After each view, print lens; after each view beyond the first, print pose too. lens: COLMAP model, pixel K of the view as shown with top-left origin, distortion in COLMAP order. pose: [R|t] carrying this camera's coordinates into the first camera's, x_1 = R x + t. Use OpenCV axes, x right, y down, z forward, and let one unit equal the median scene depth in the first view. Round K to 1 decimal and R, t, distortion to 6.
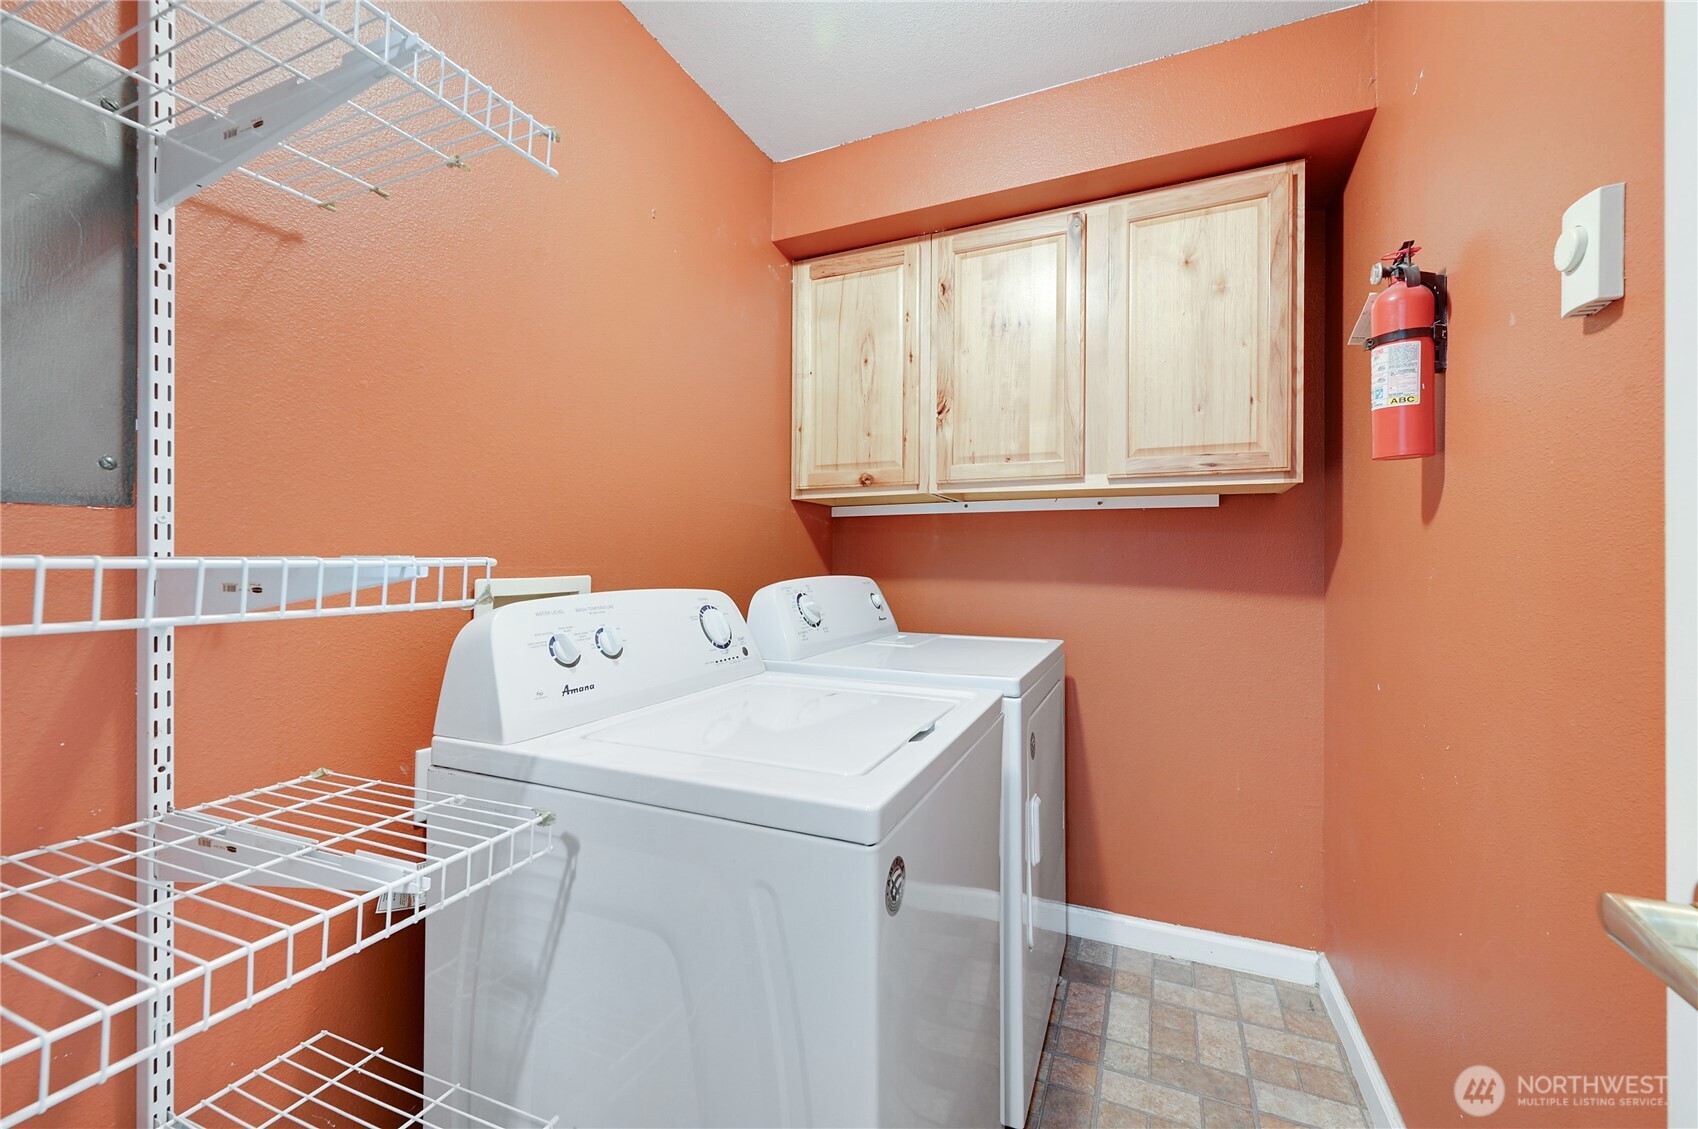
lens RADIAL K [[685.6, 0, 859.3], [0, 685.6, 562.2], [0, 0, 1]] dist [-0.006925, -0.000172]
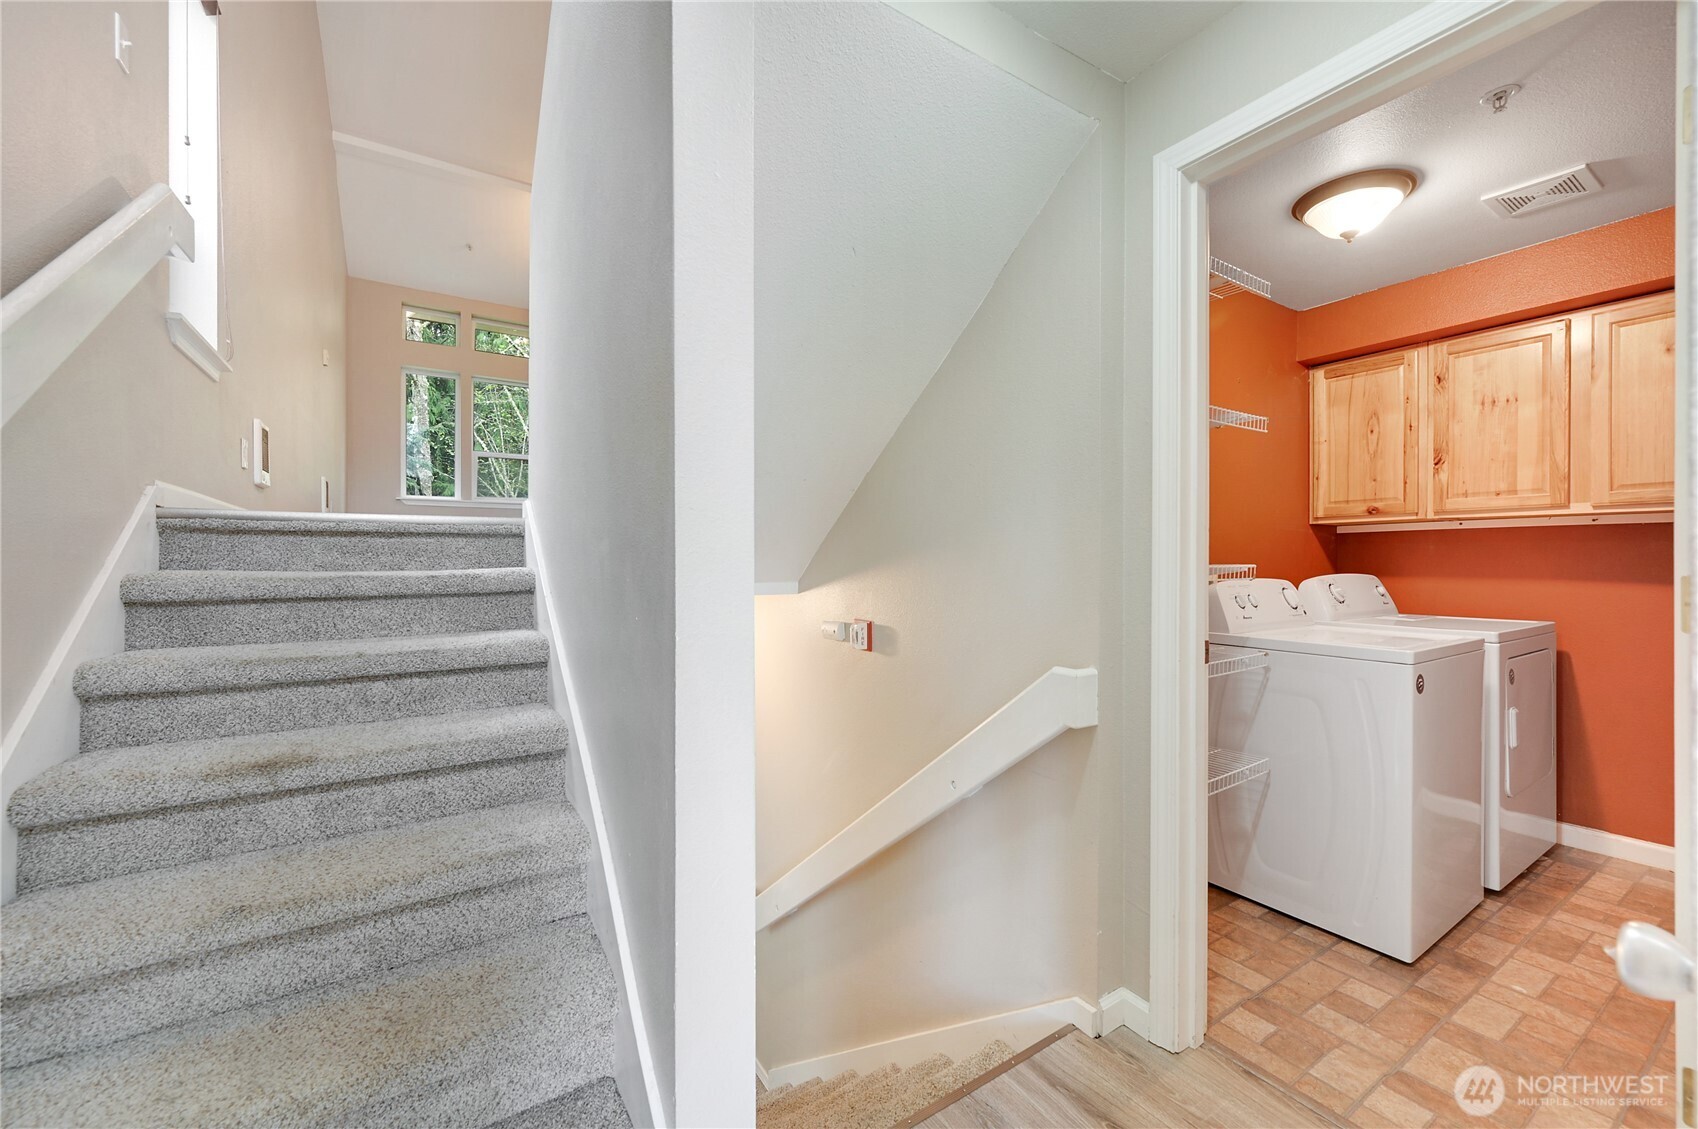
lens RADIAL K [[685.6, 0, 843.6], [0, 685.6, 562.3], [0, 0, 1]] dist [-0.006925, -0.000172]
pose [[0.830885, -0.001521, -0.556441, -0.124467], [0.001508, 0.999999, -0.000482, -0.007493], [0.556442, -0.000438, 0.830887, -0.920941]]
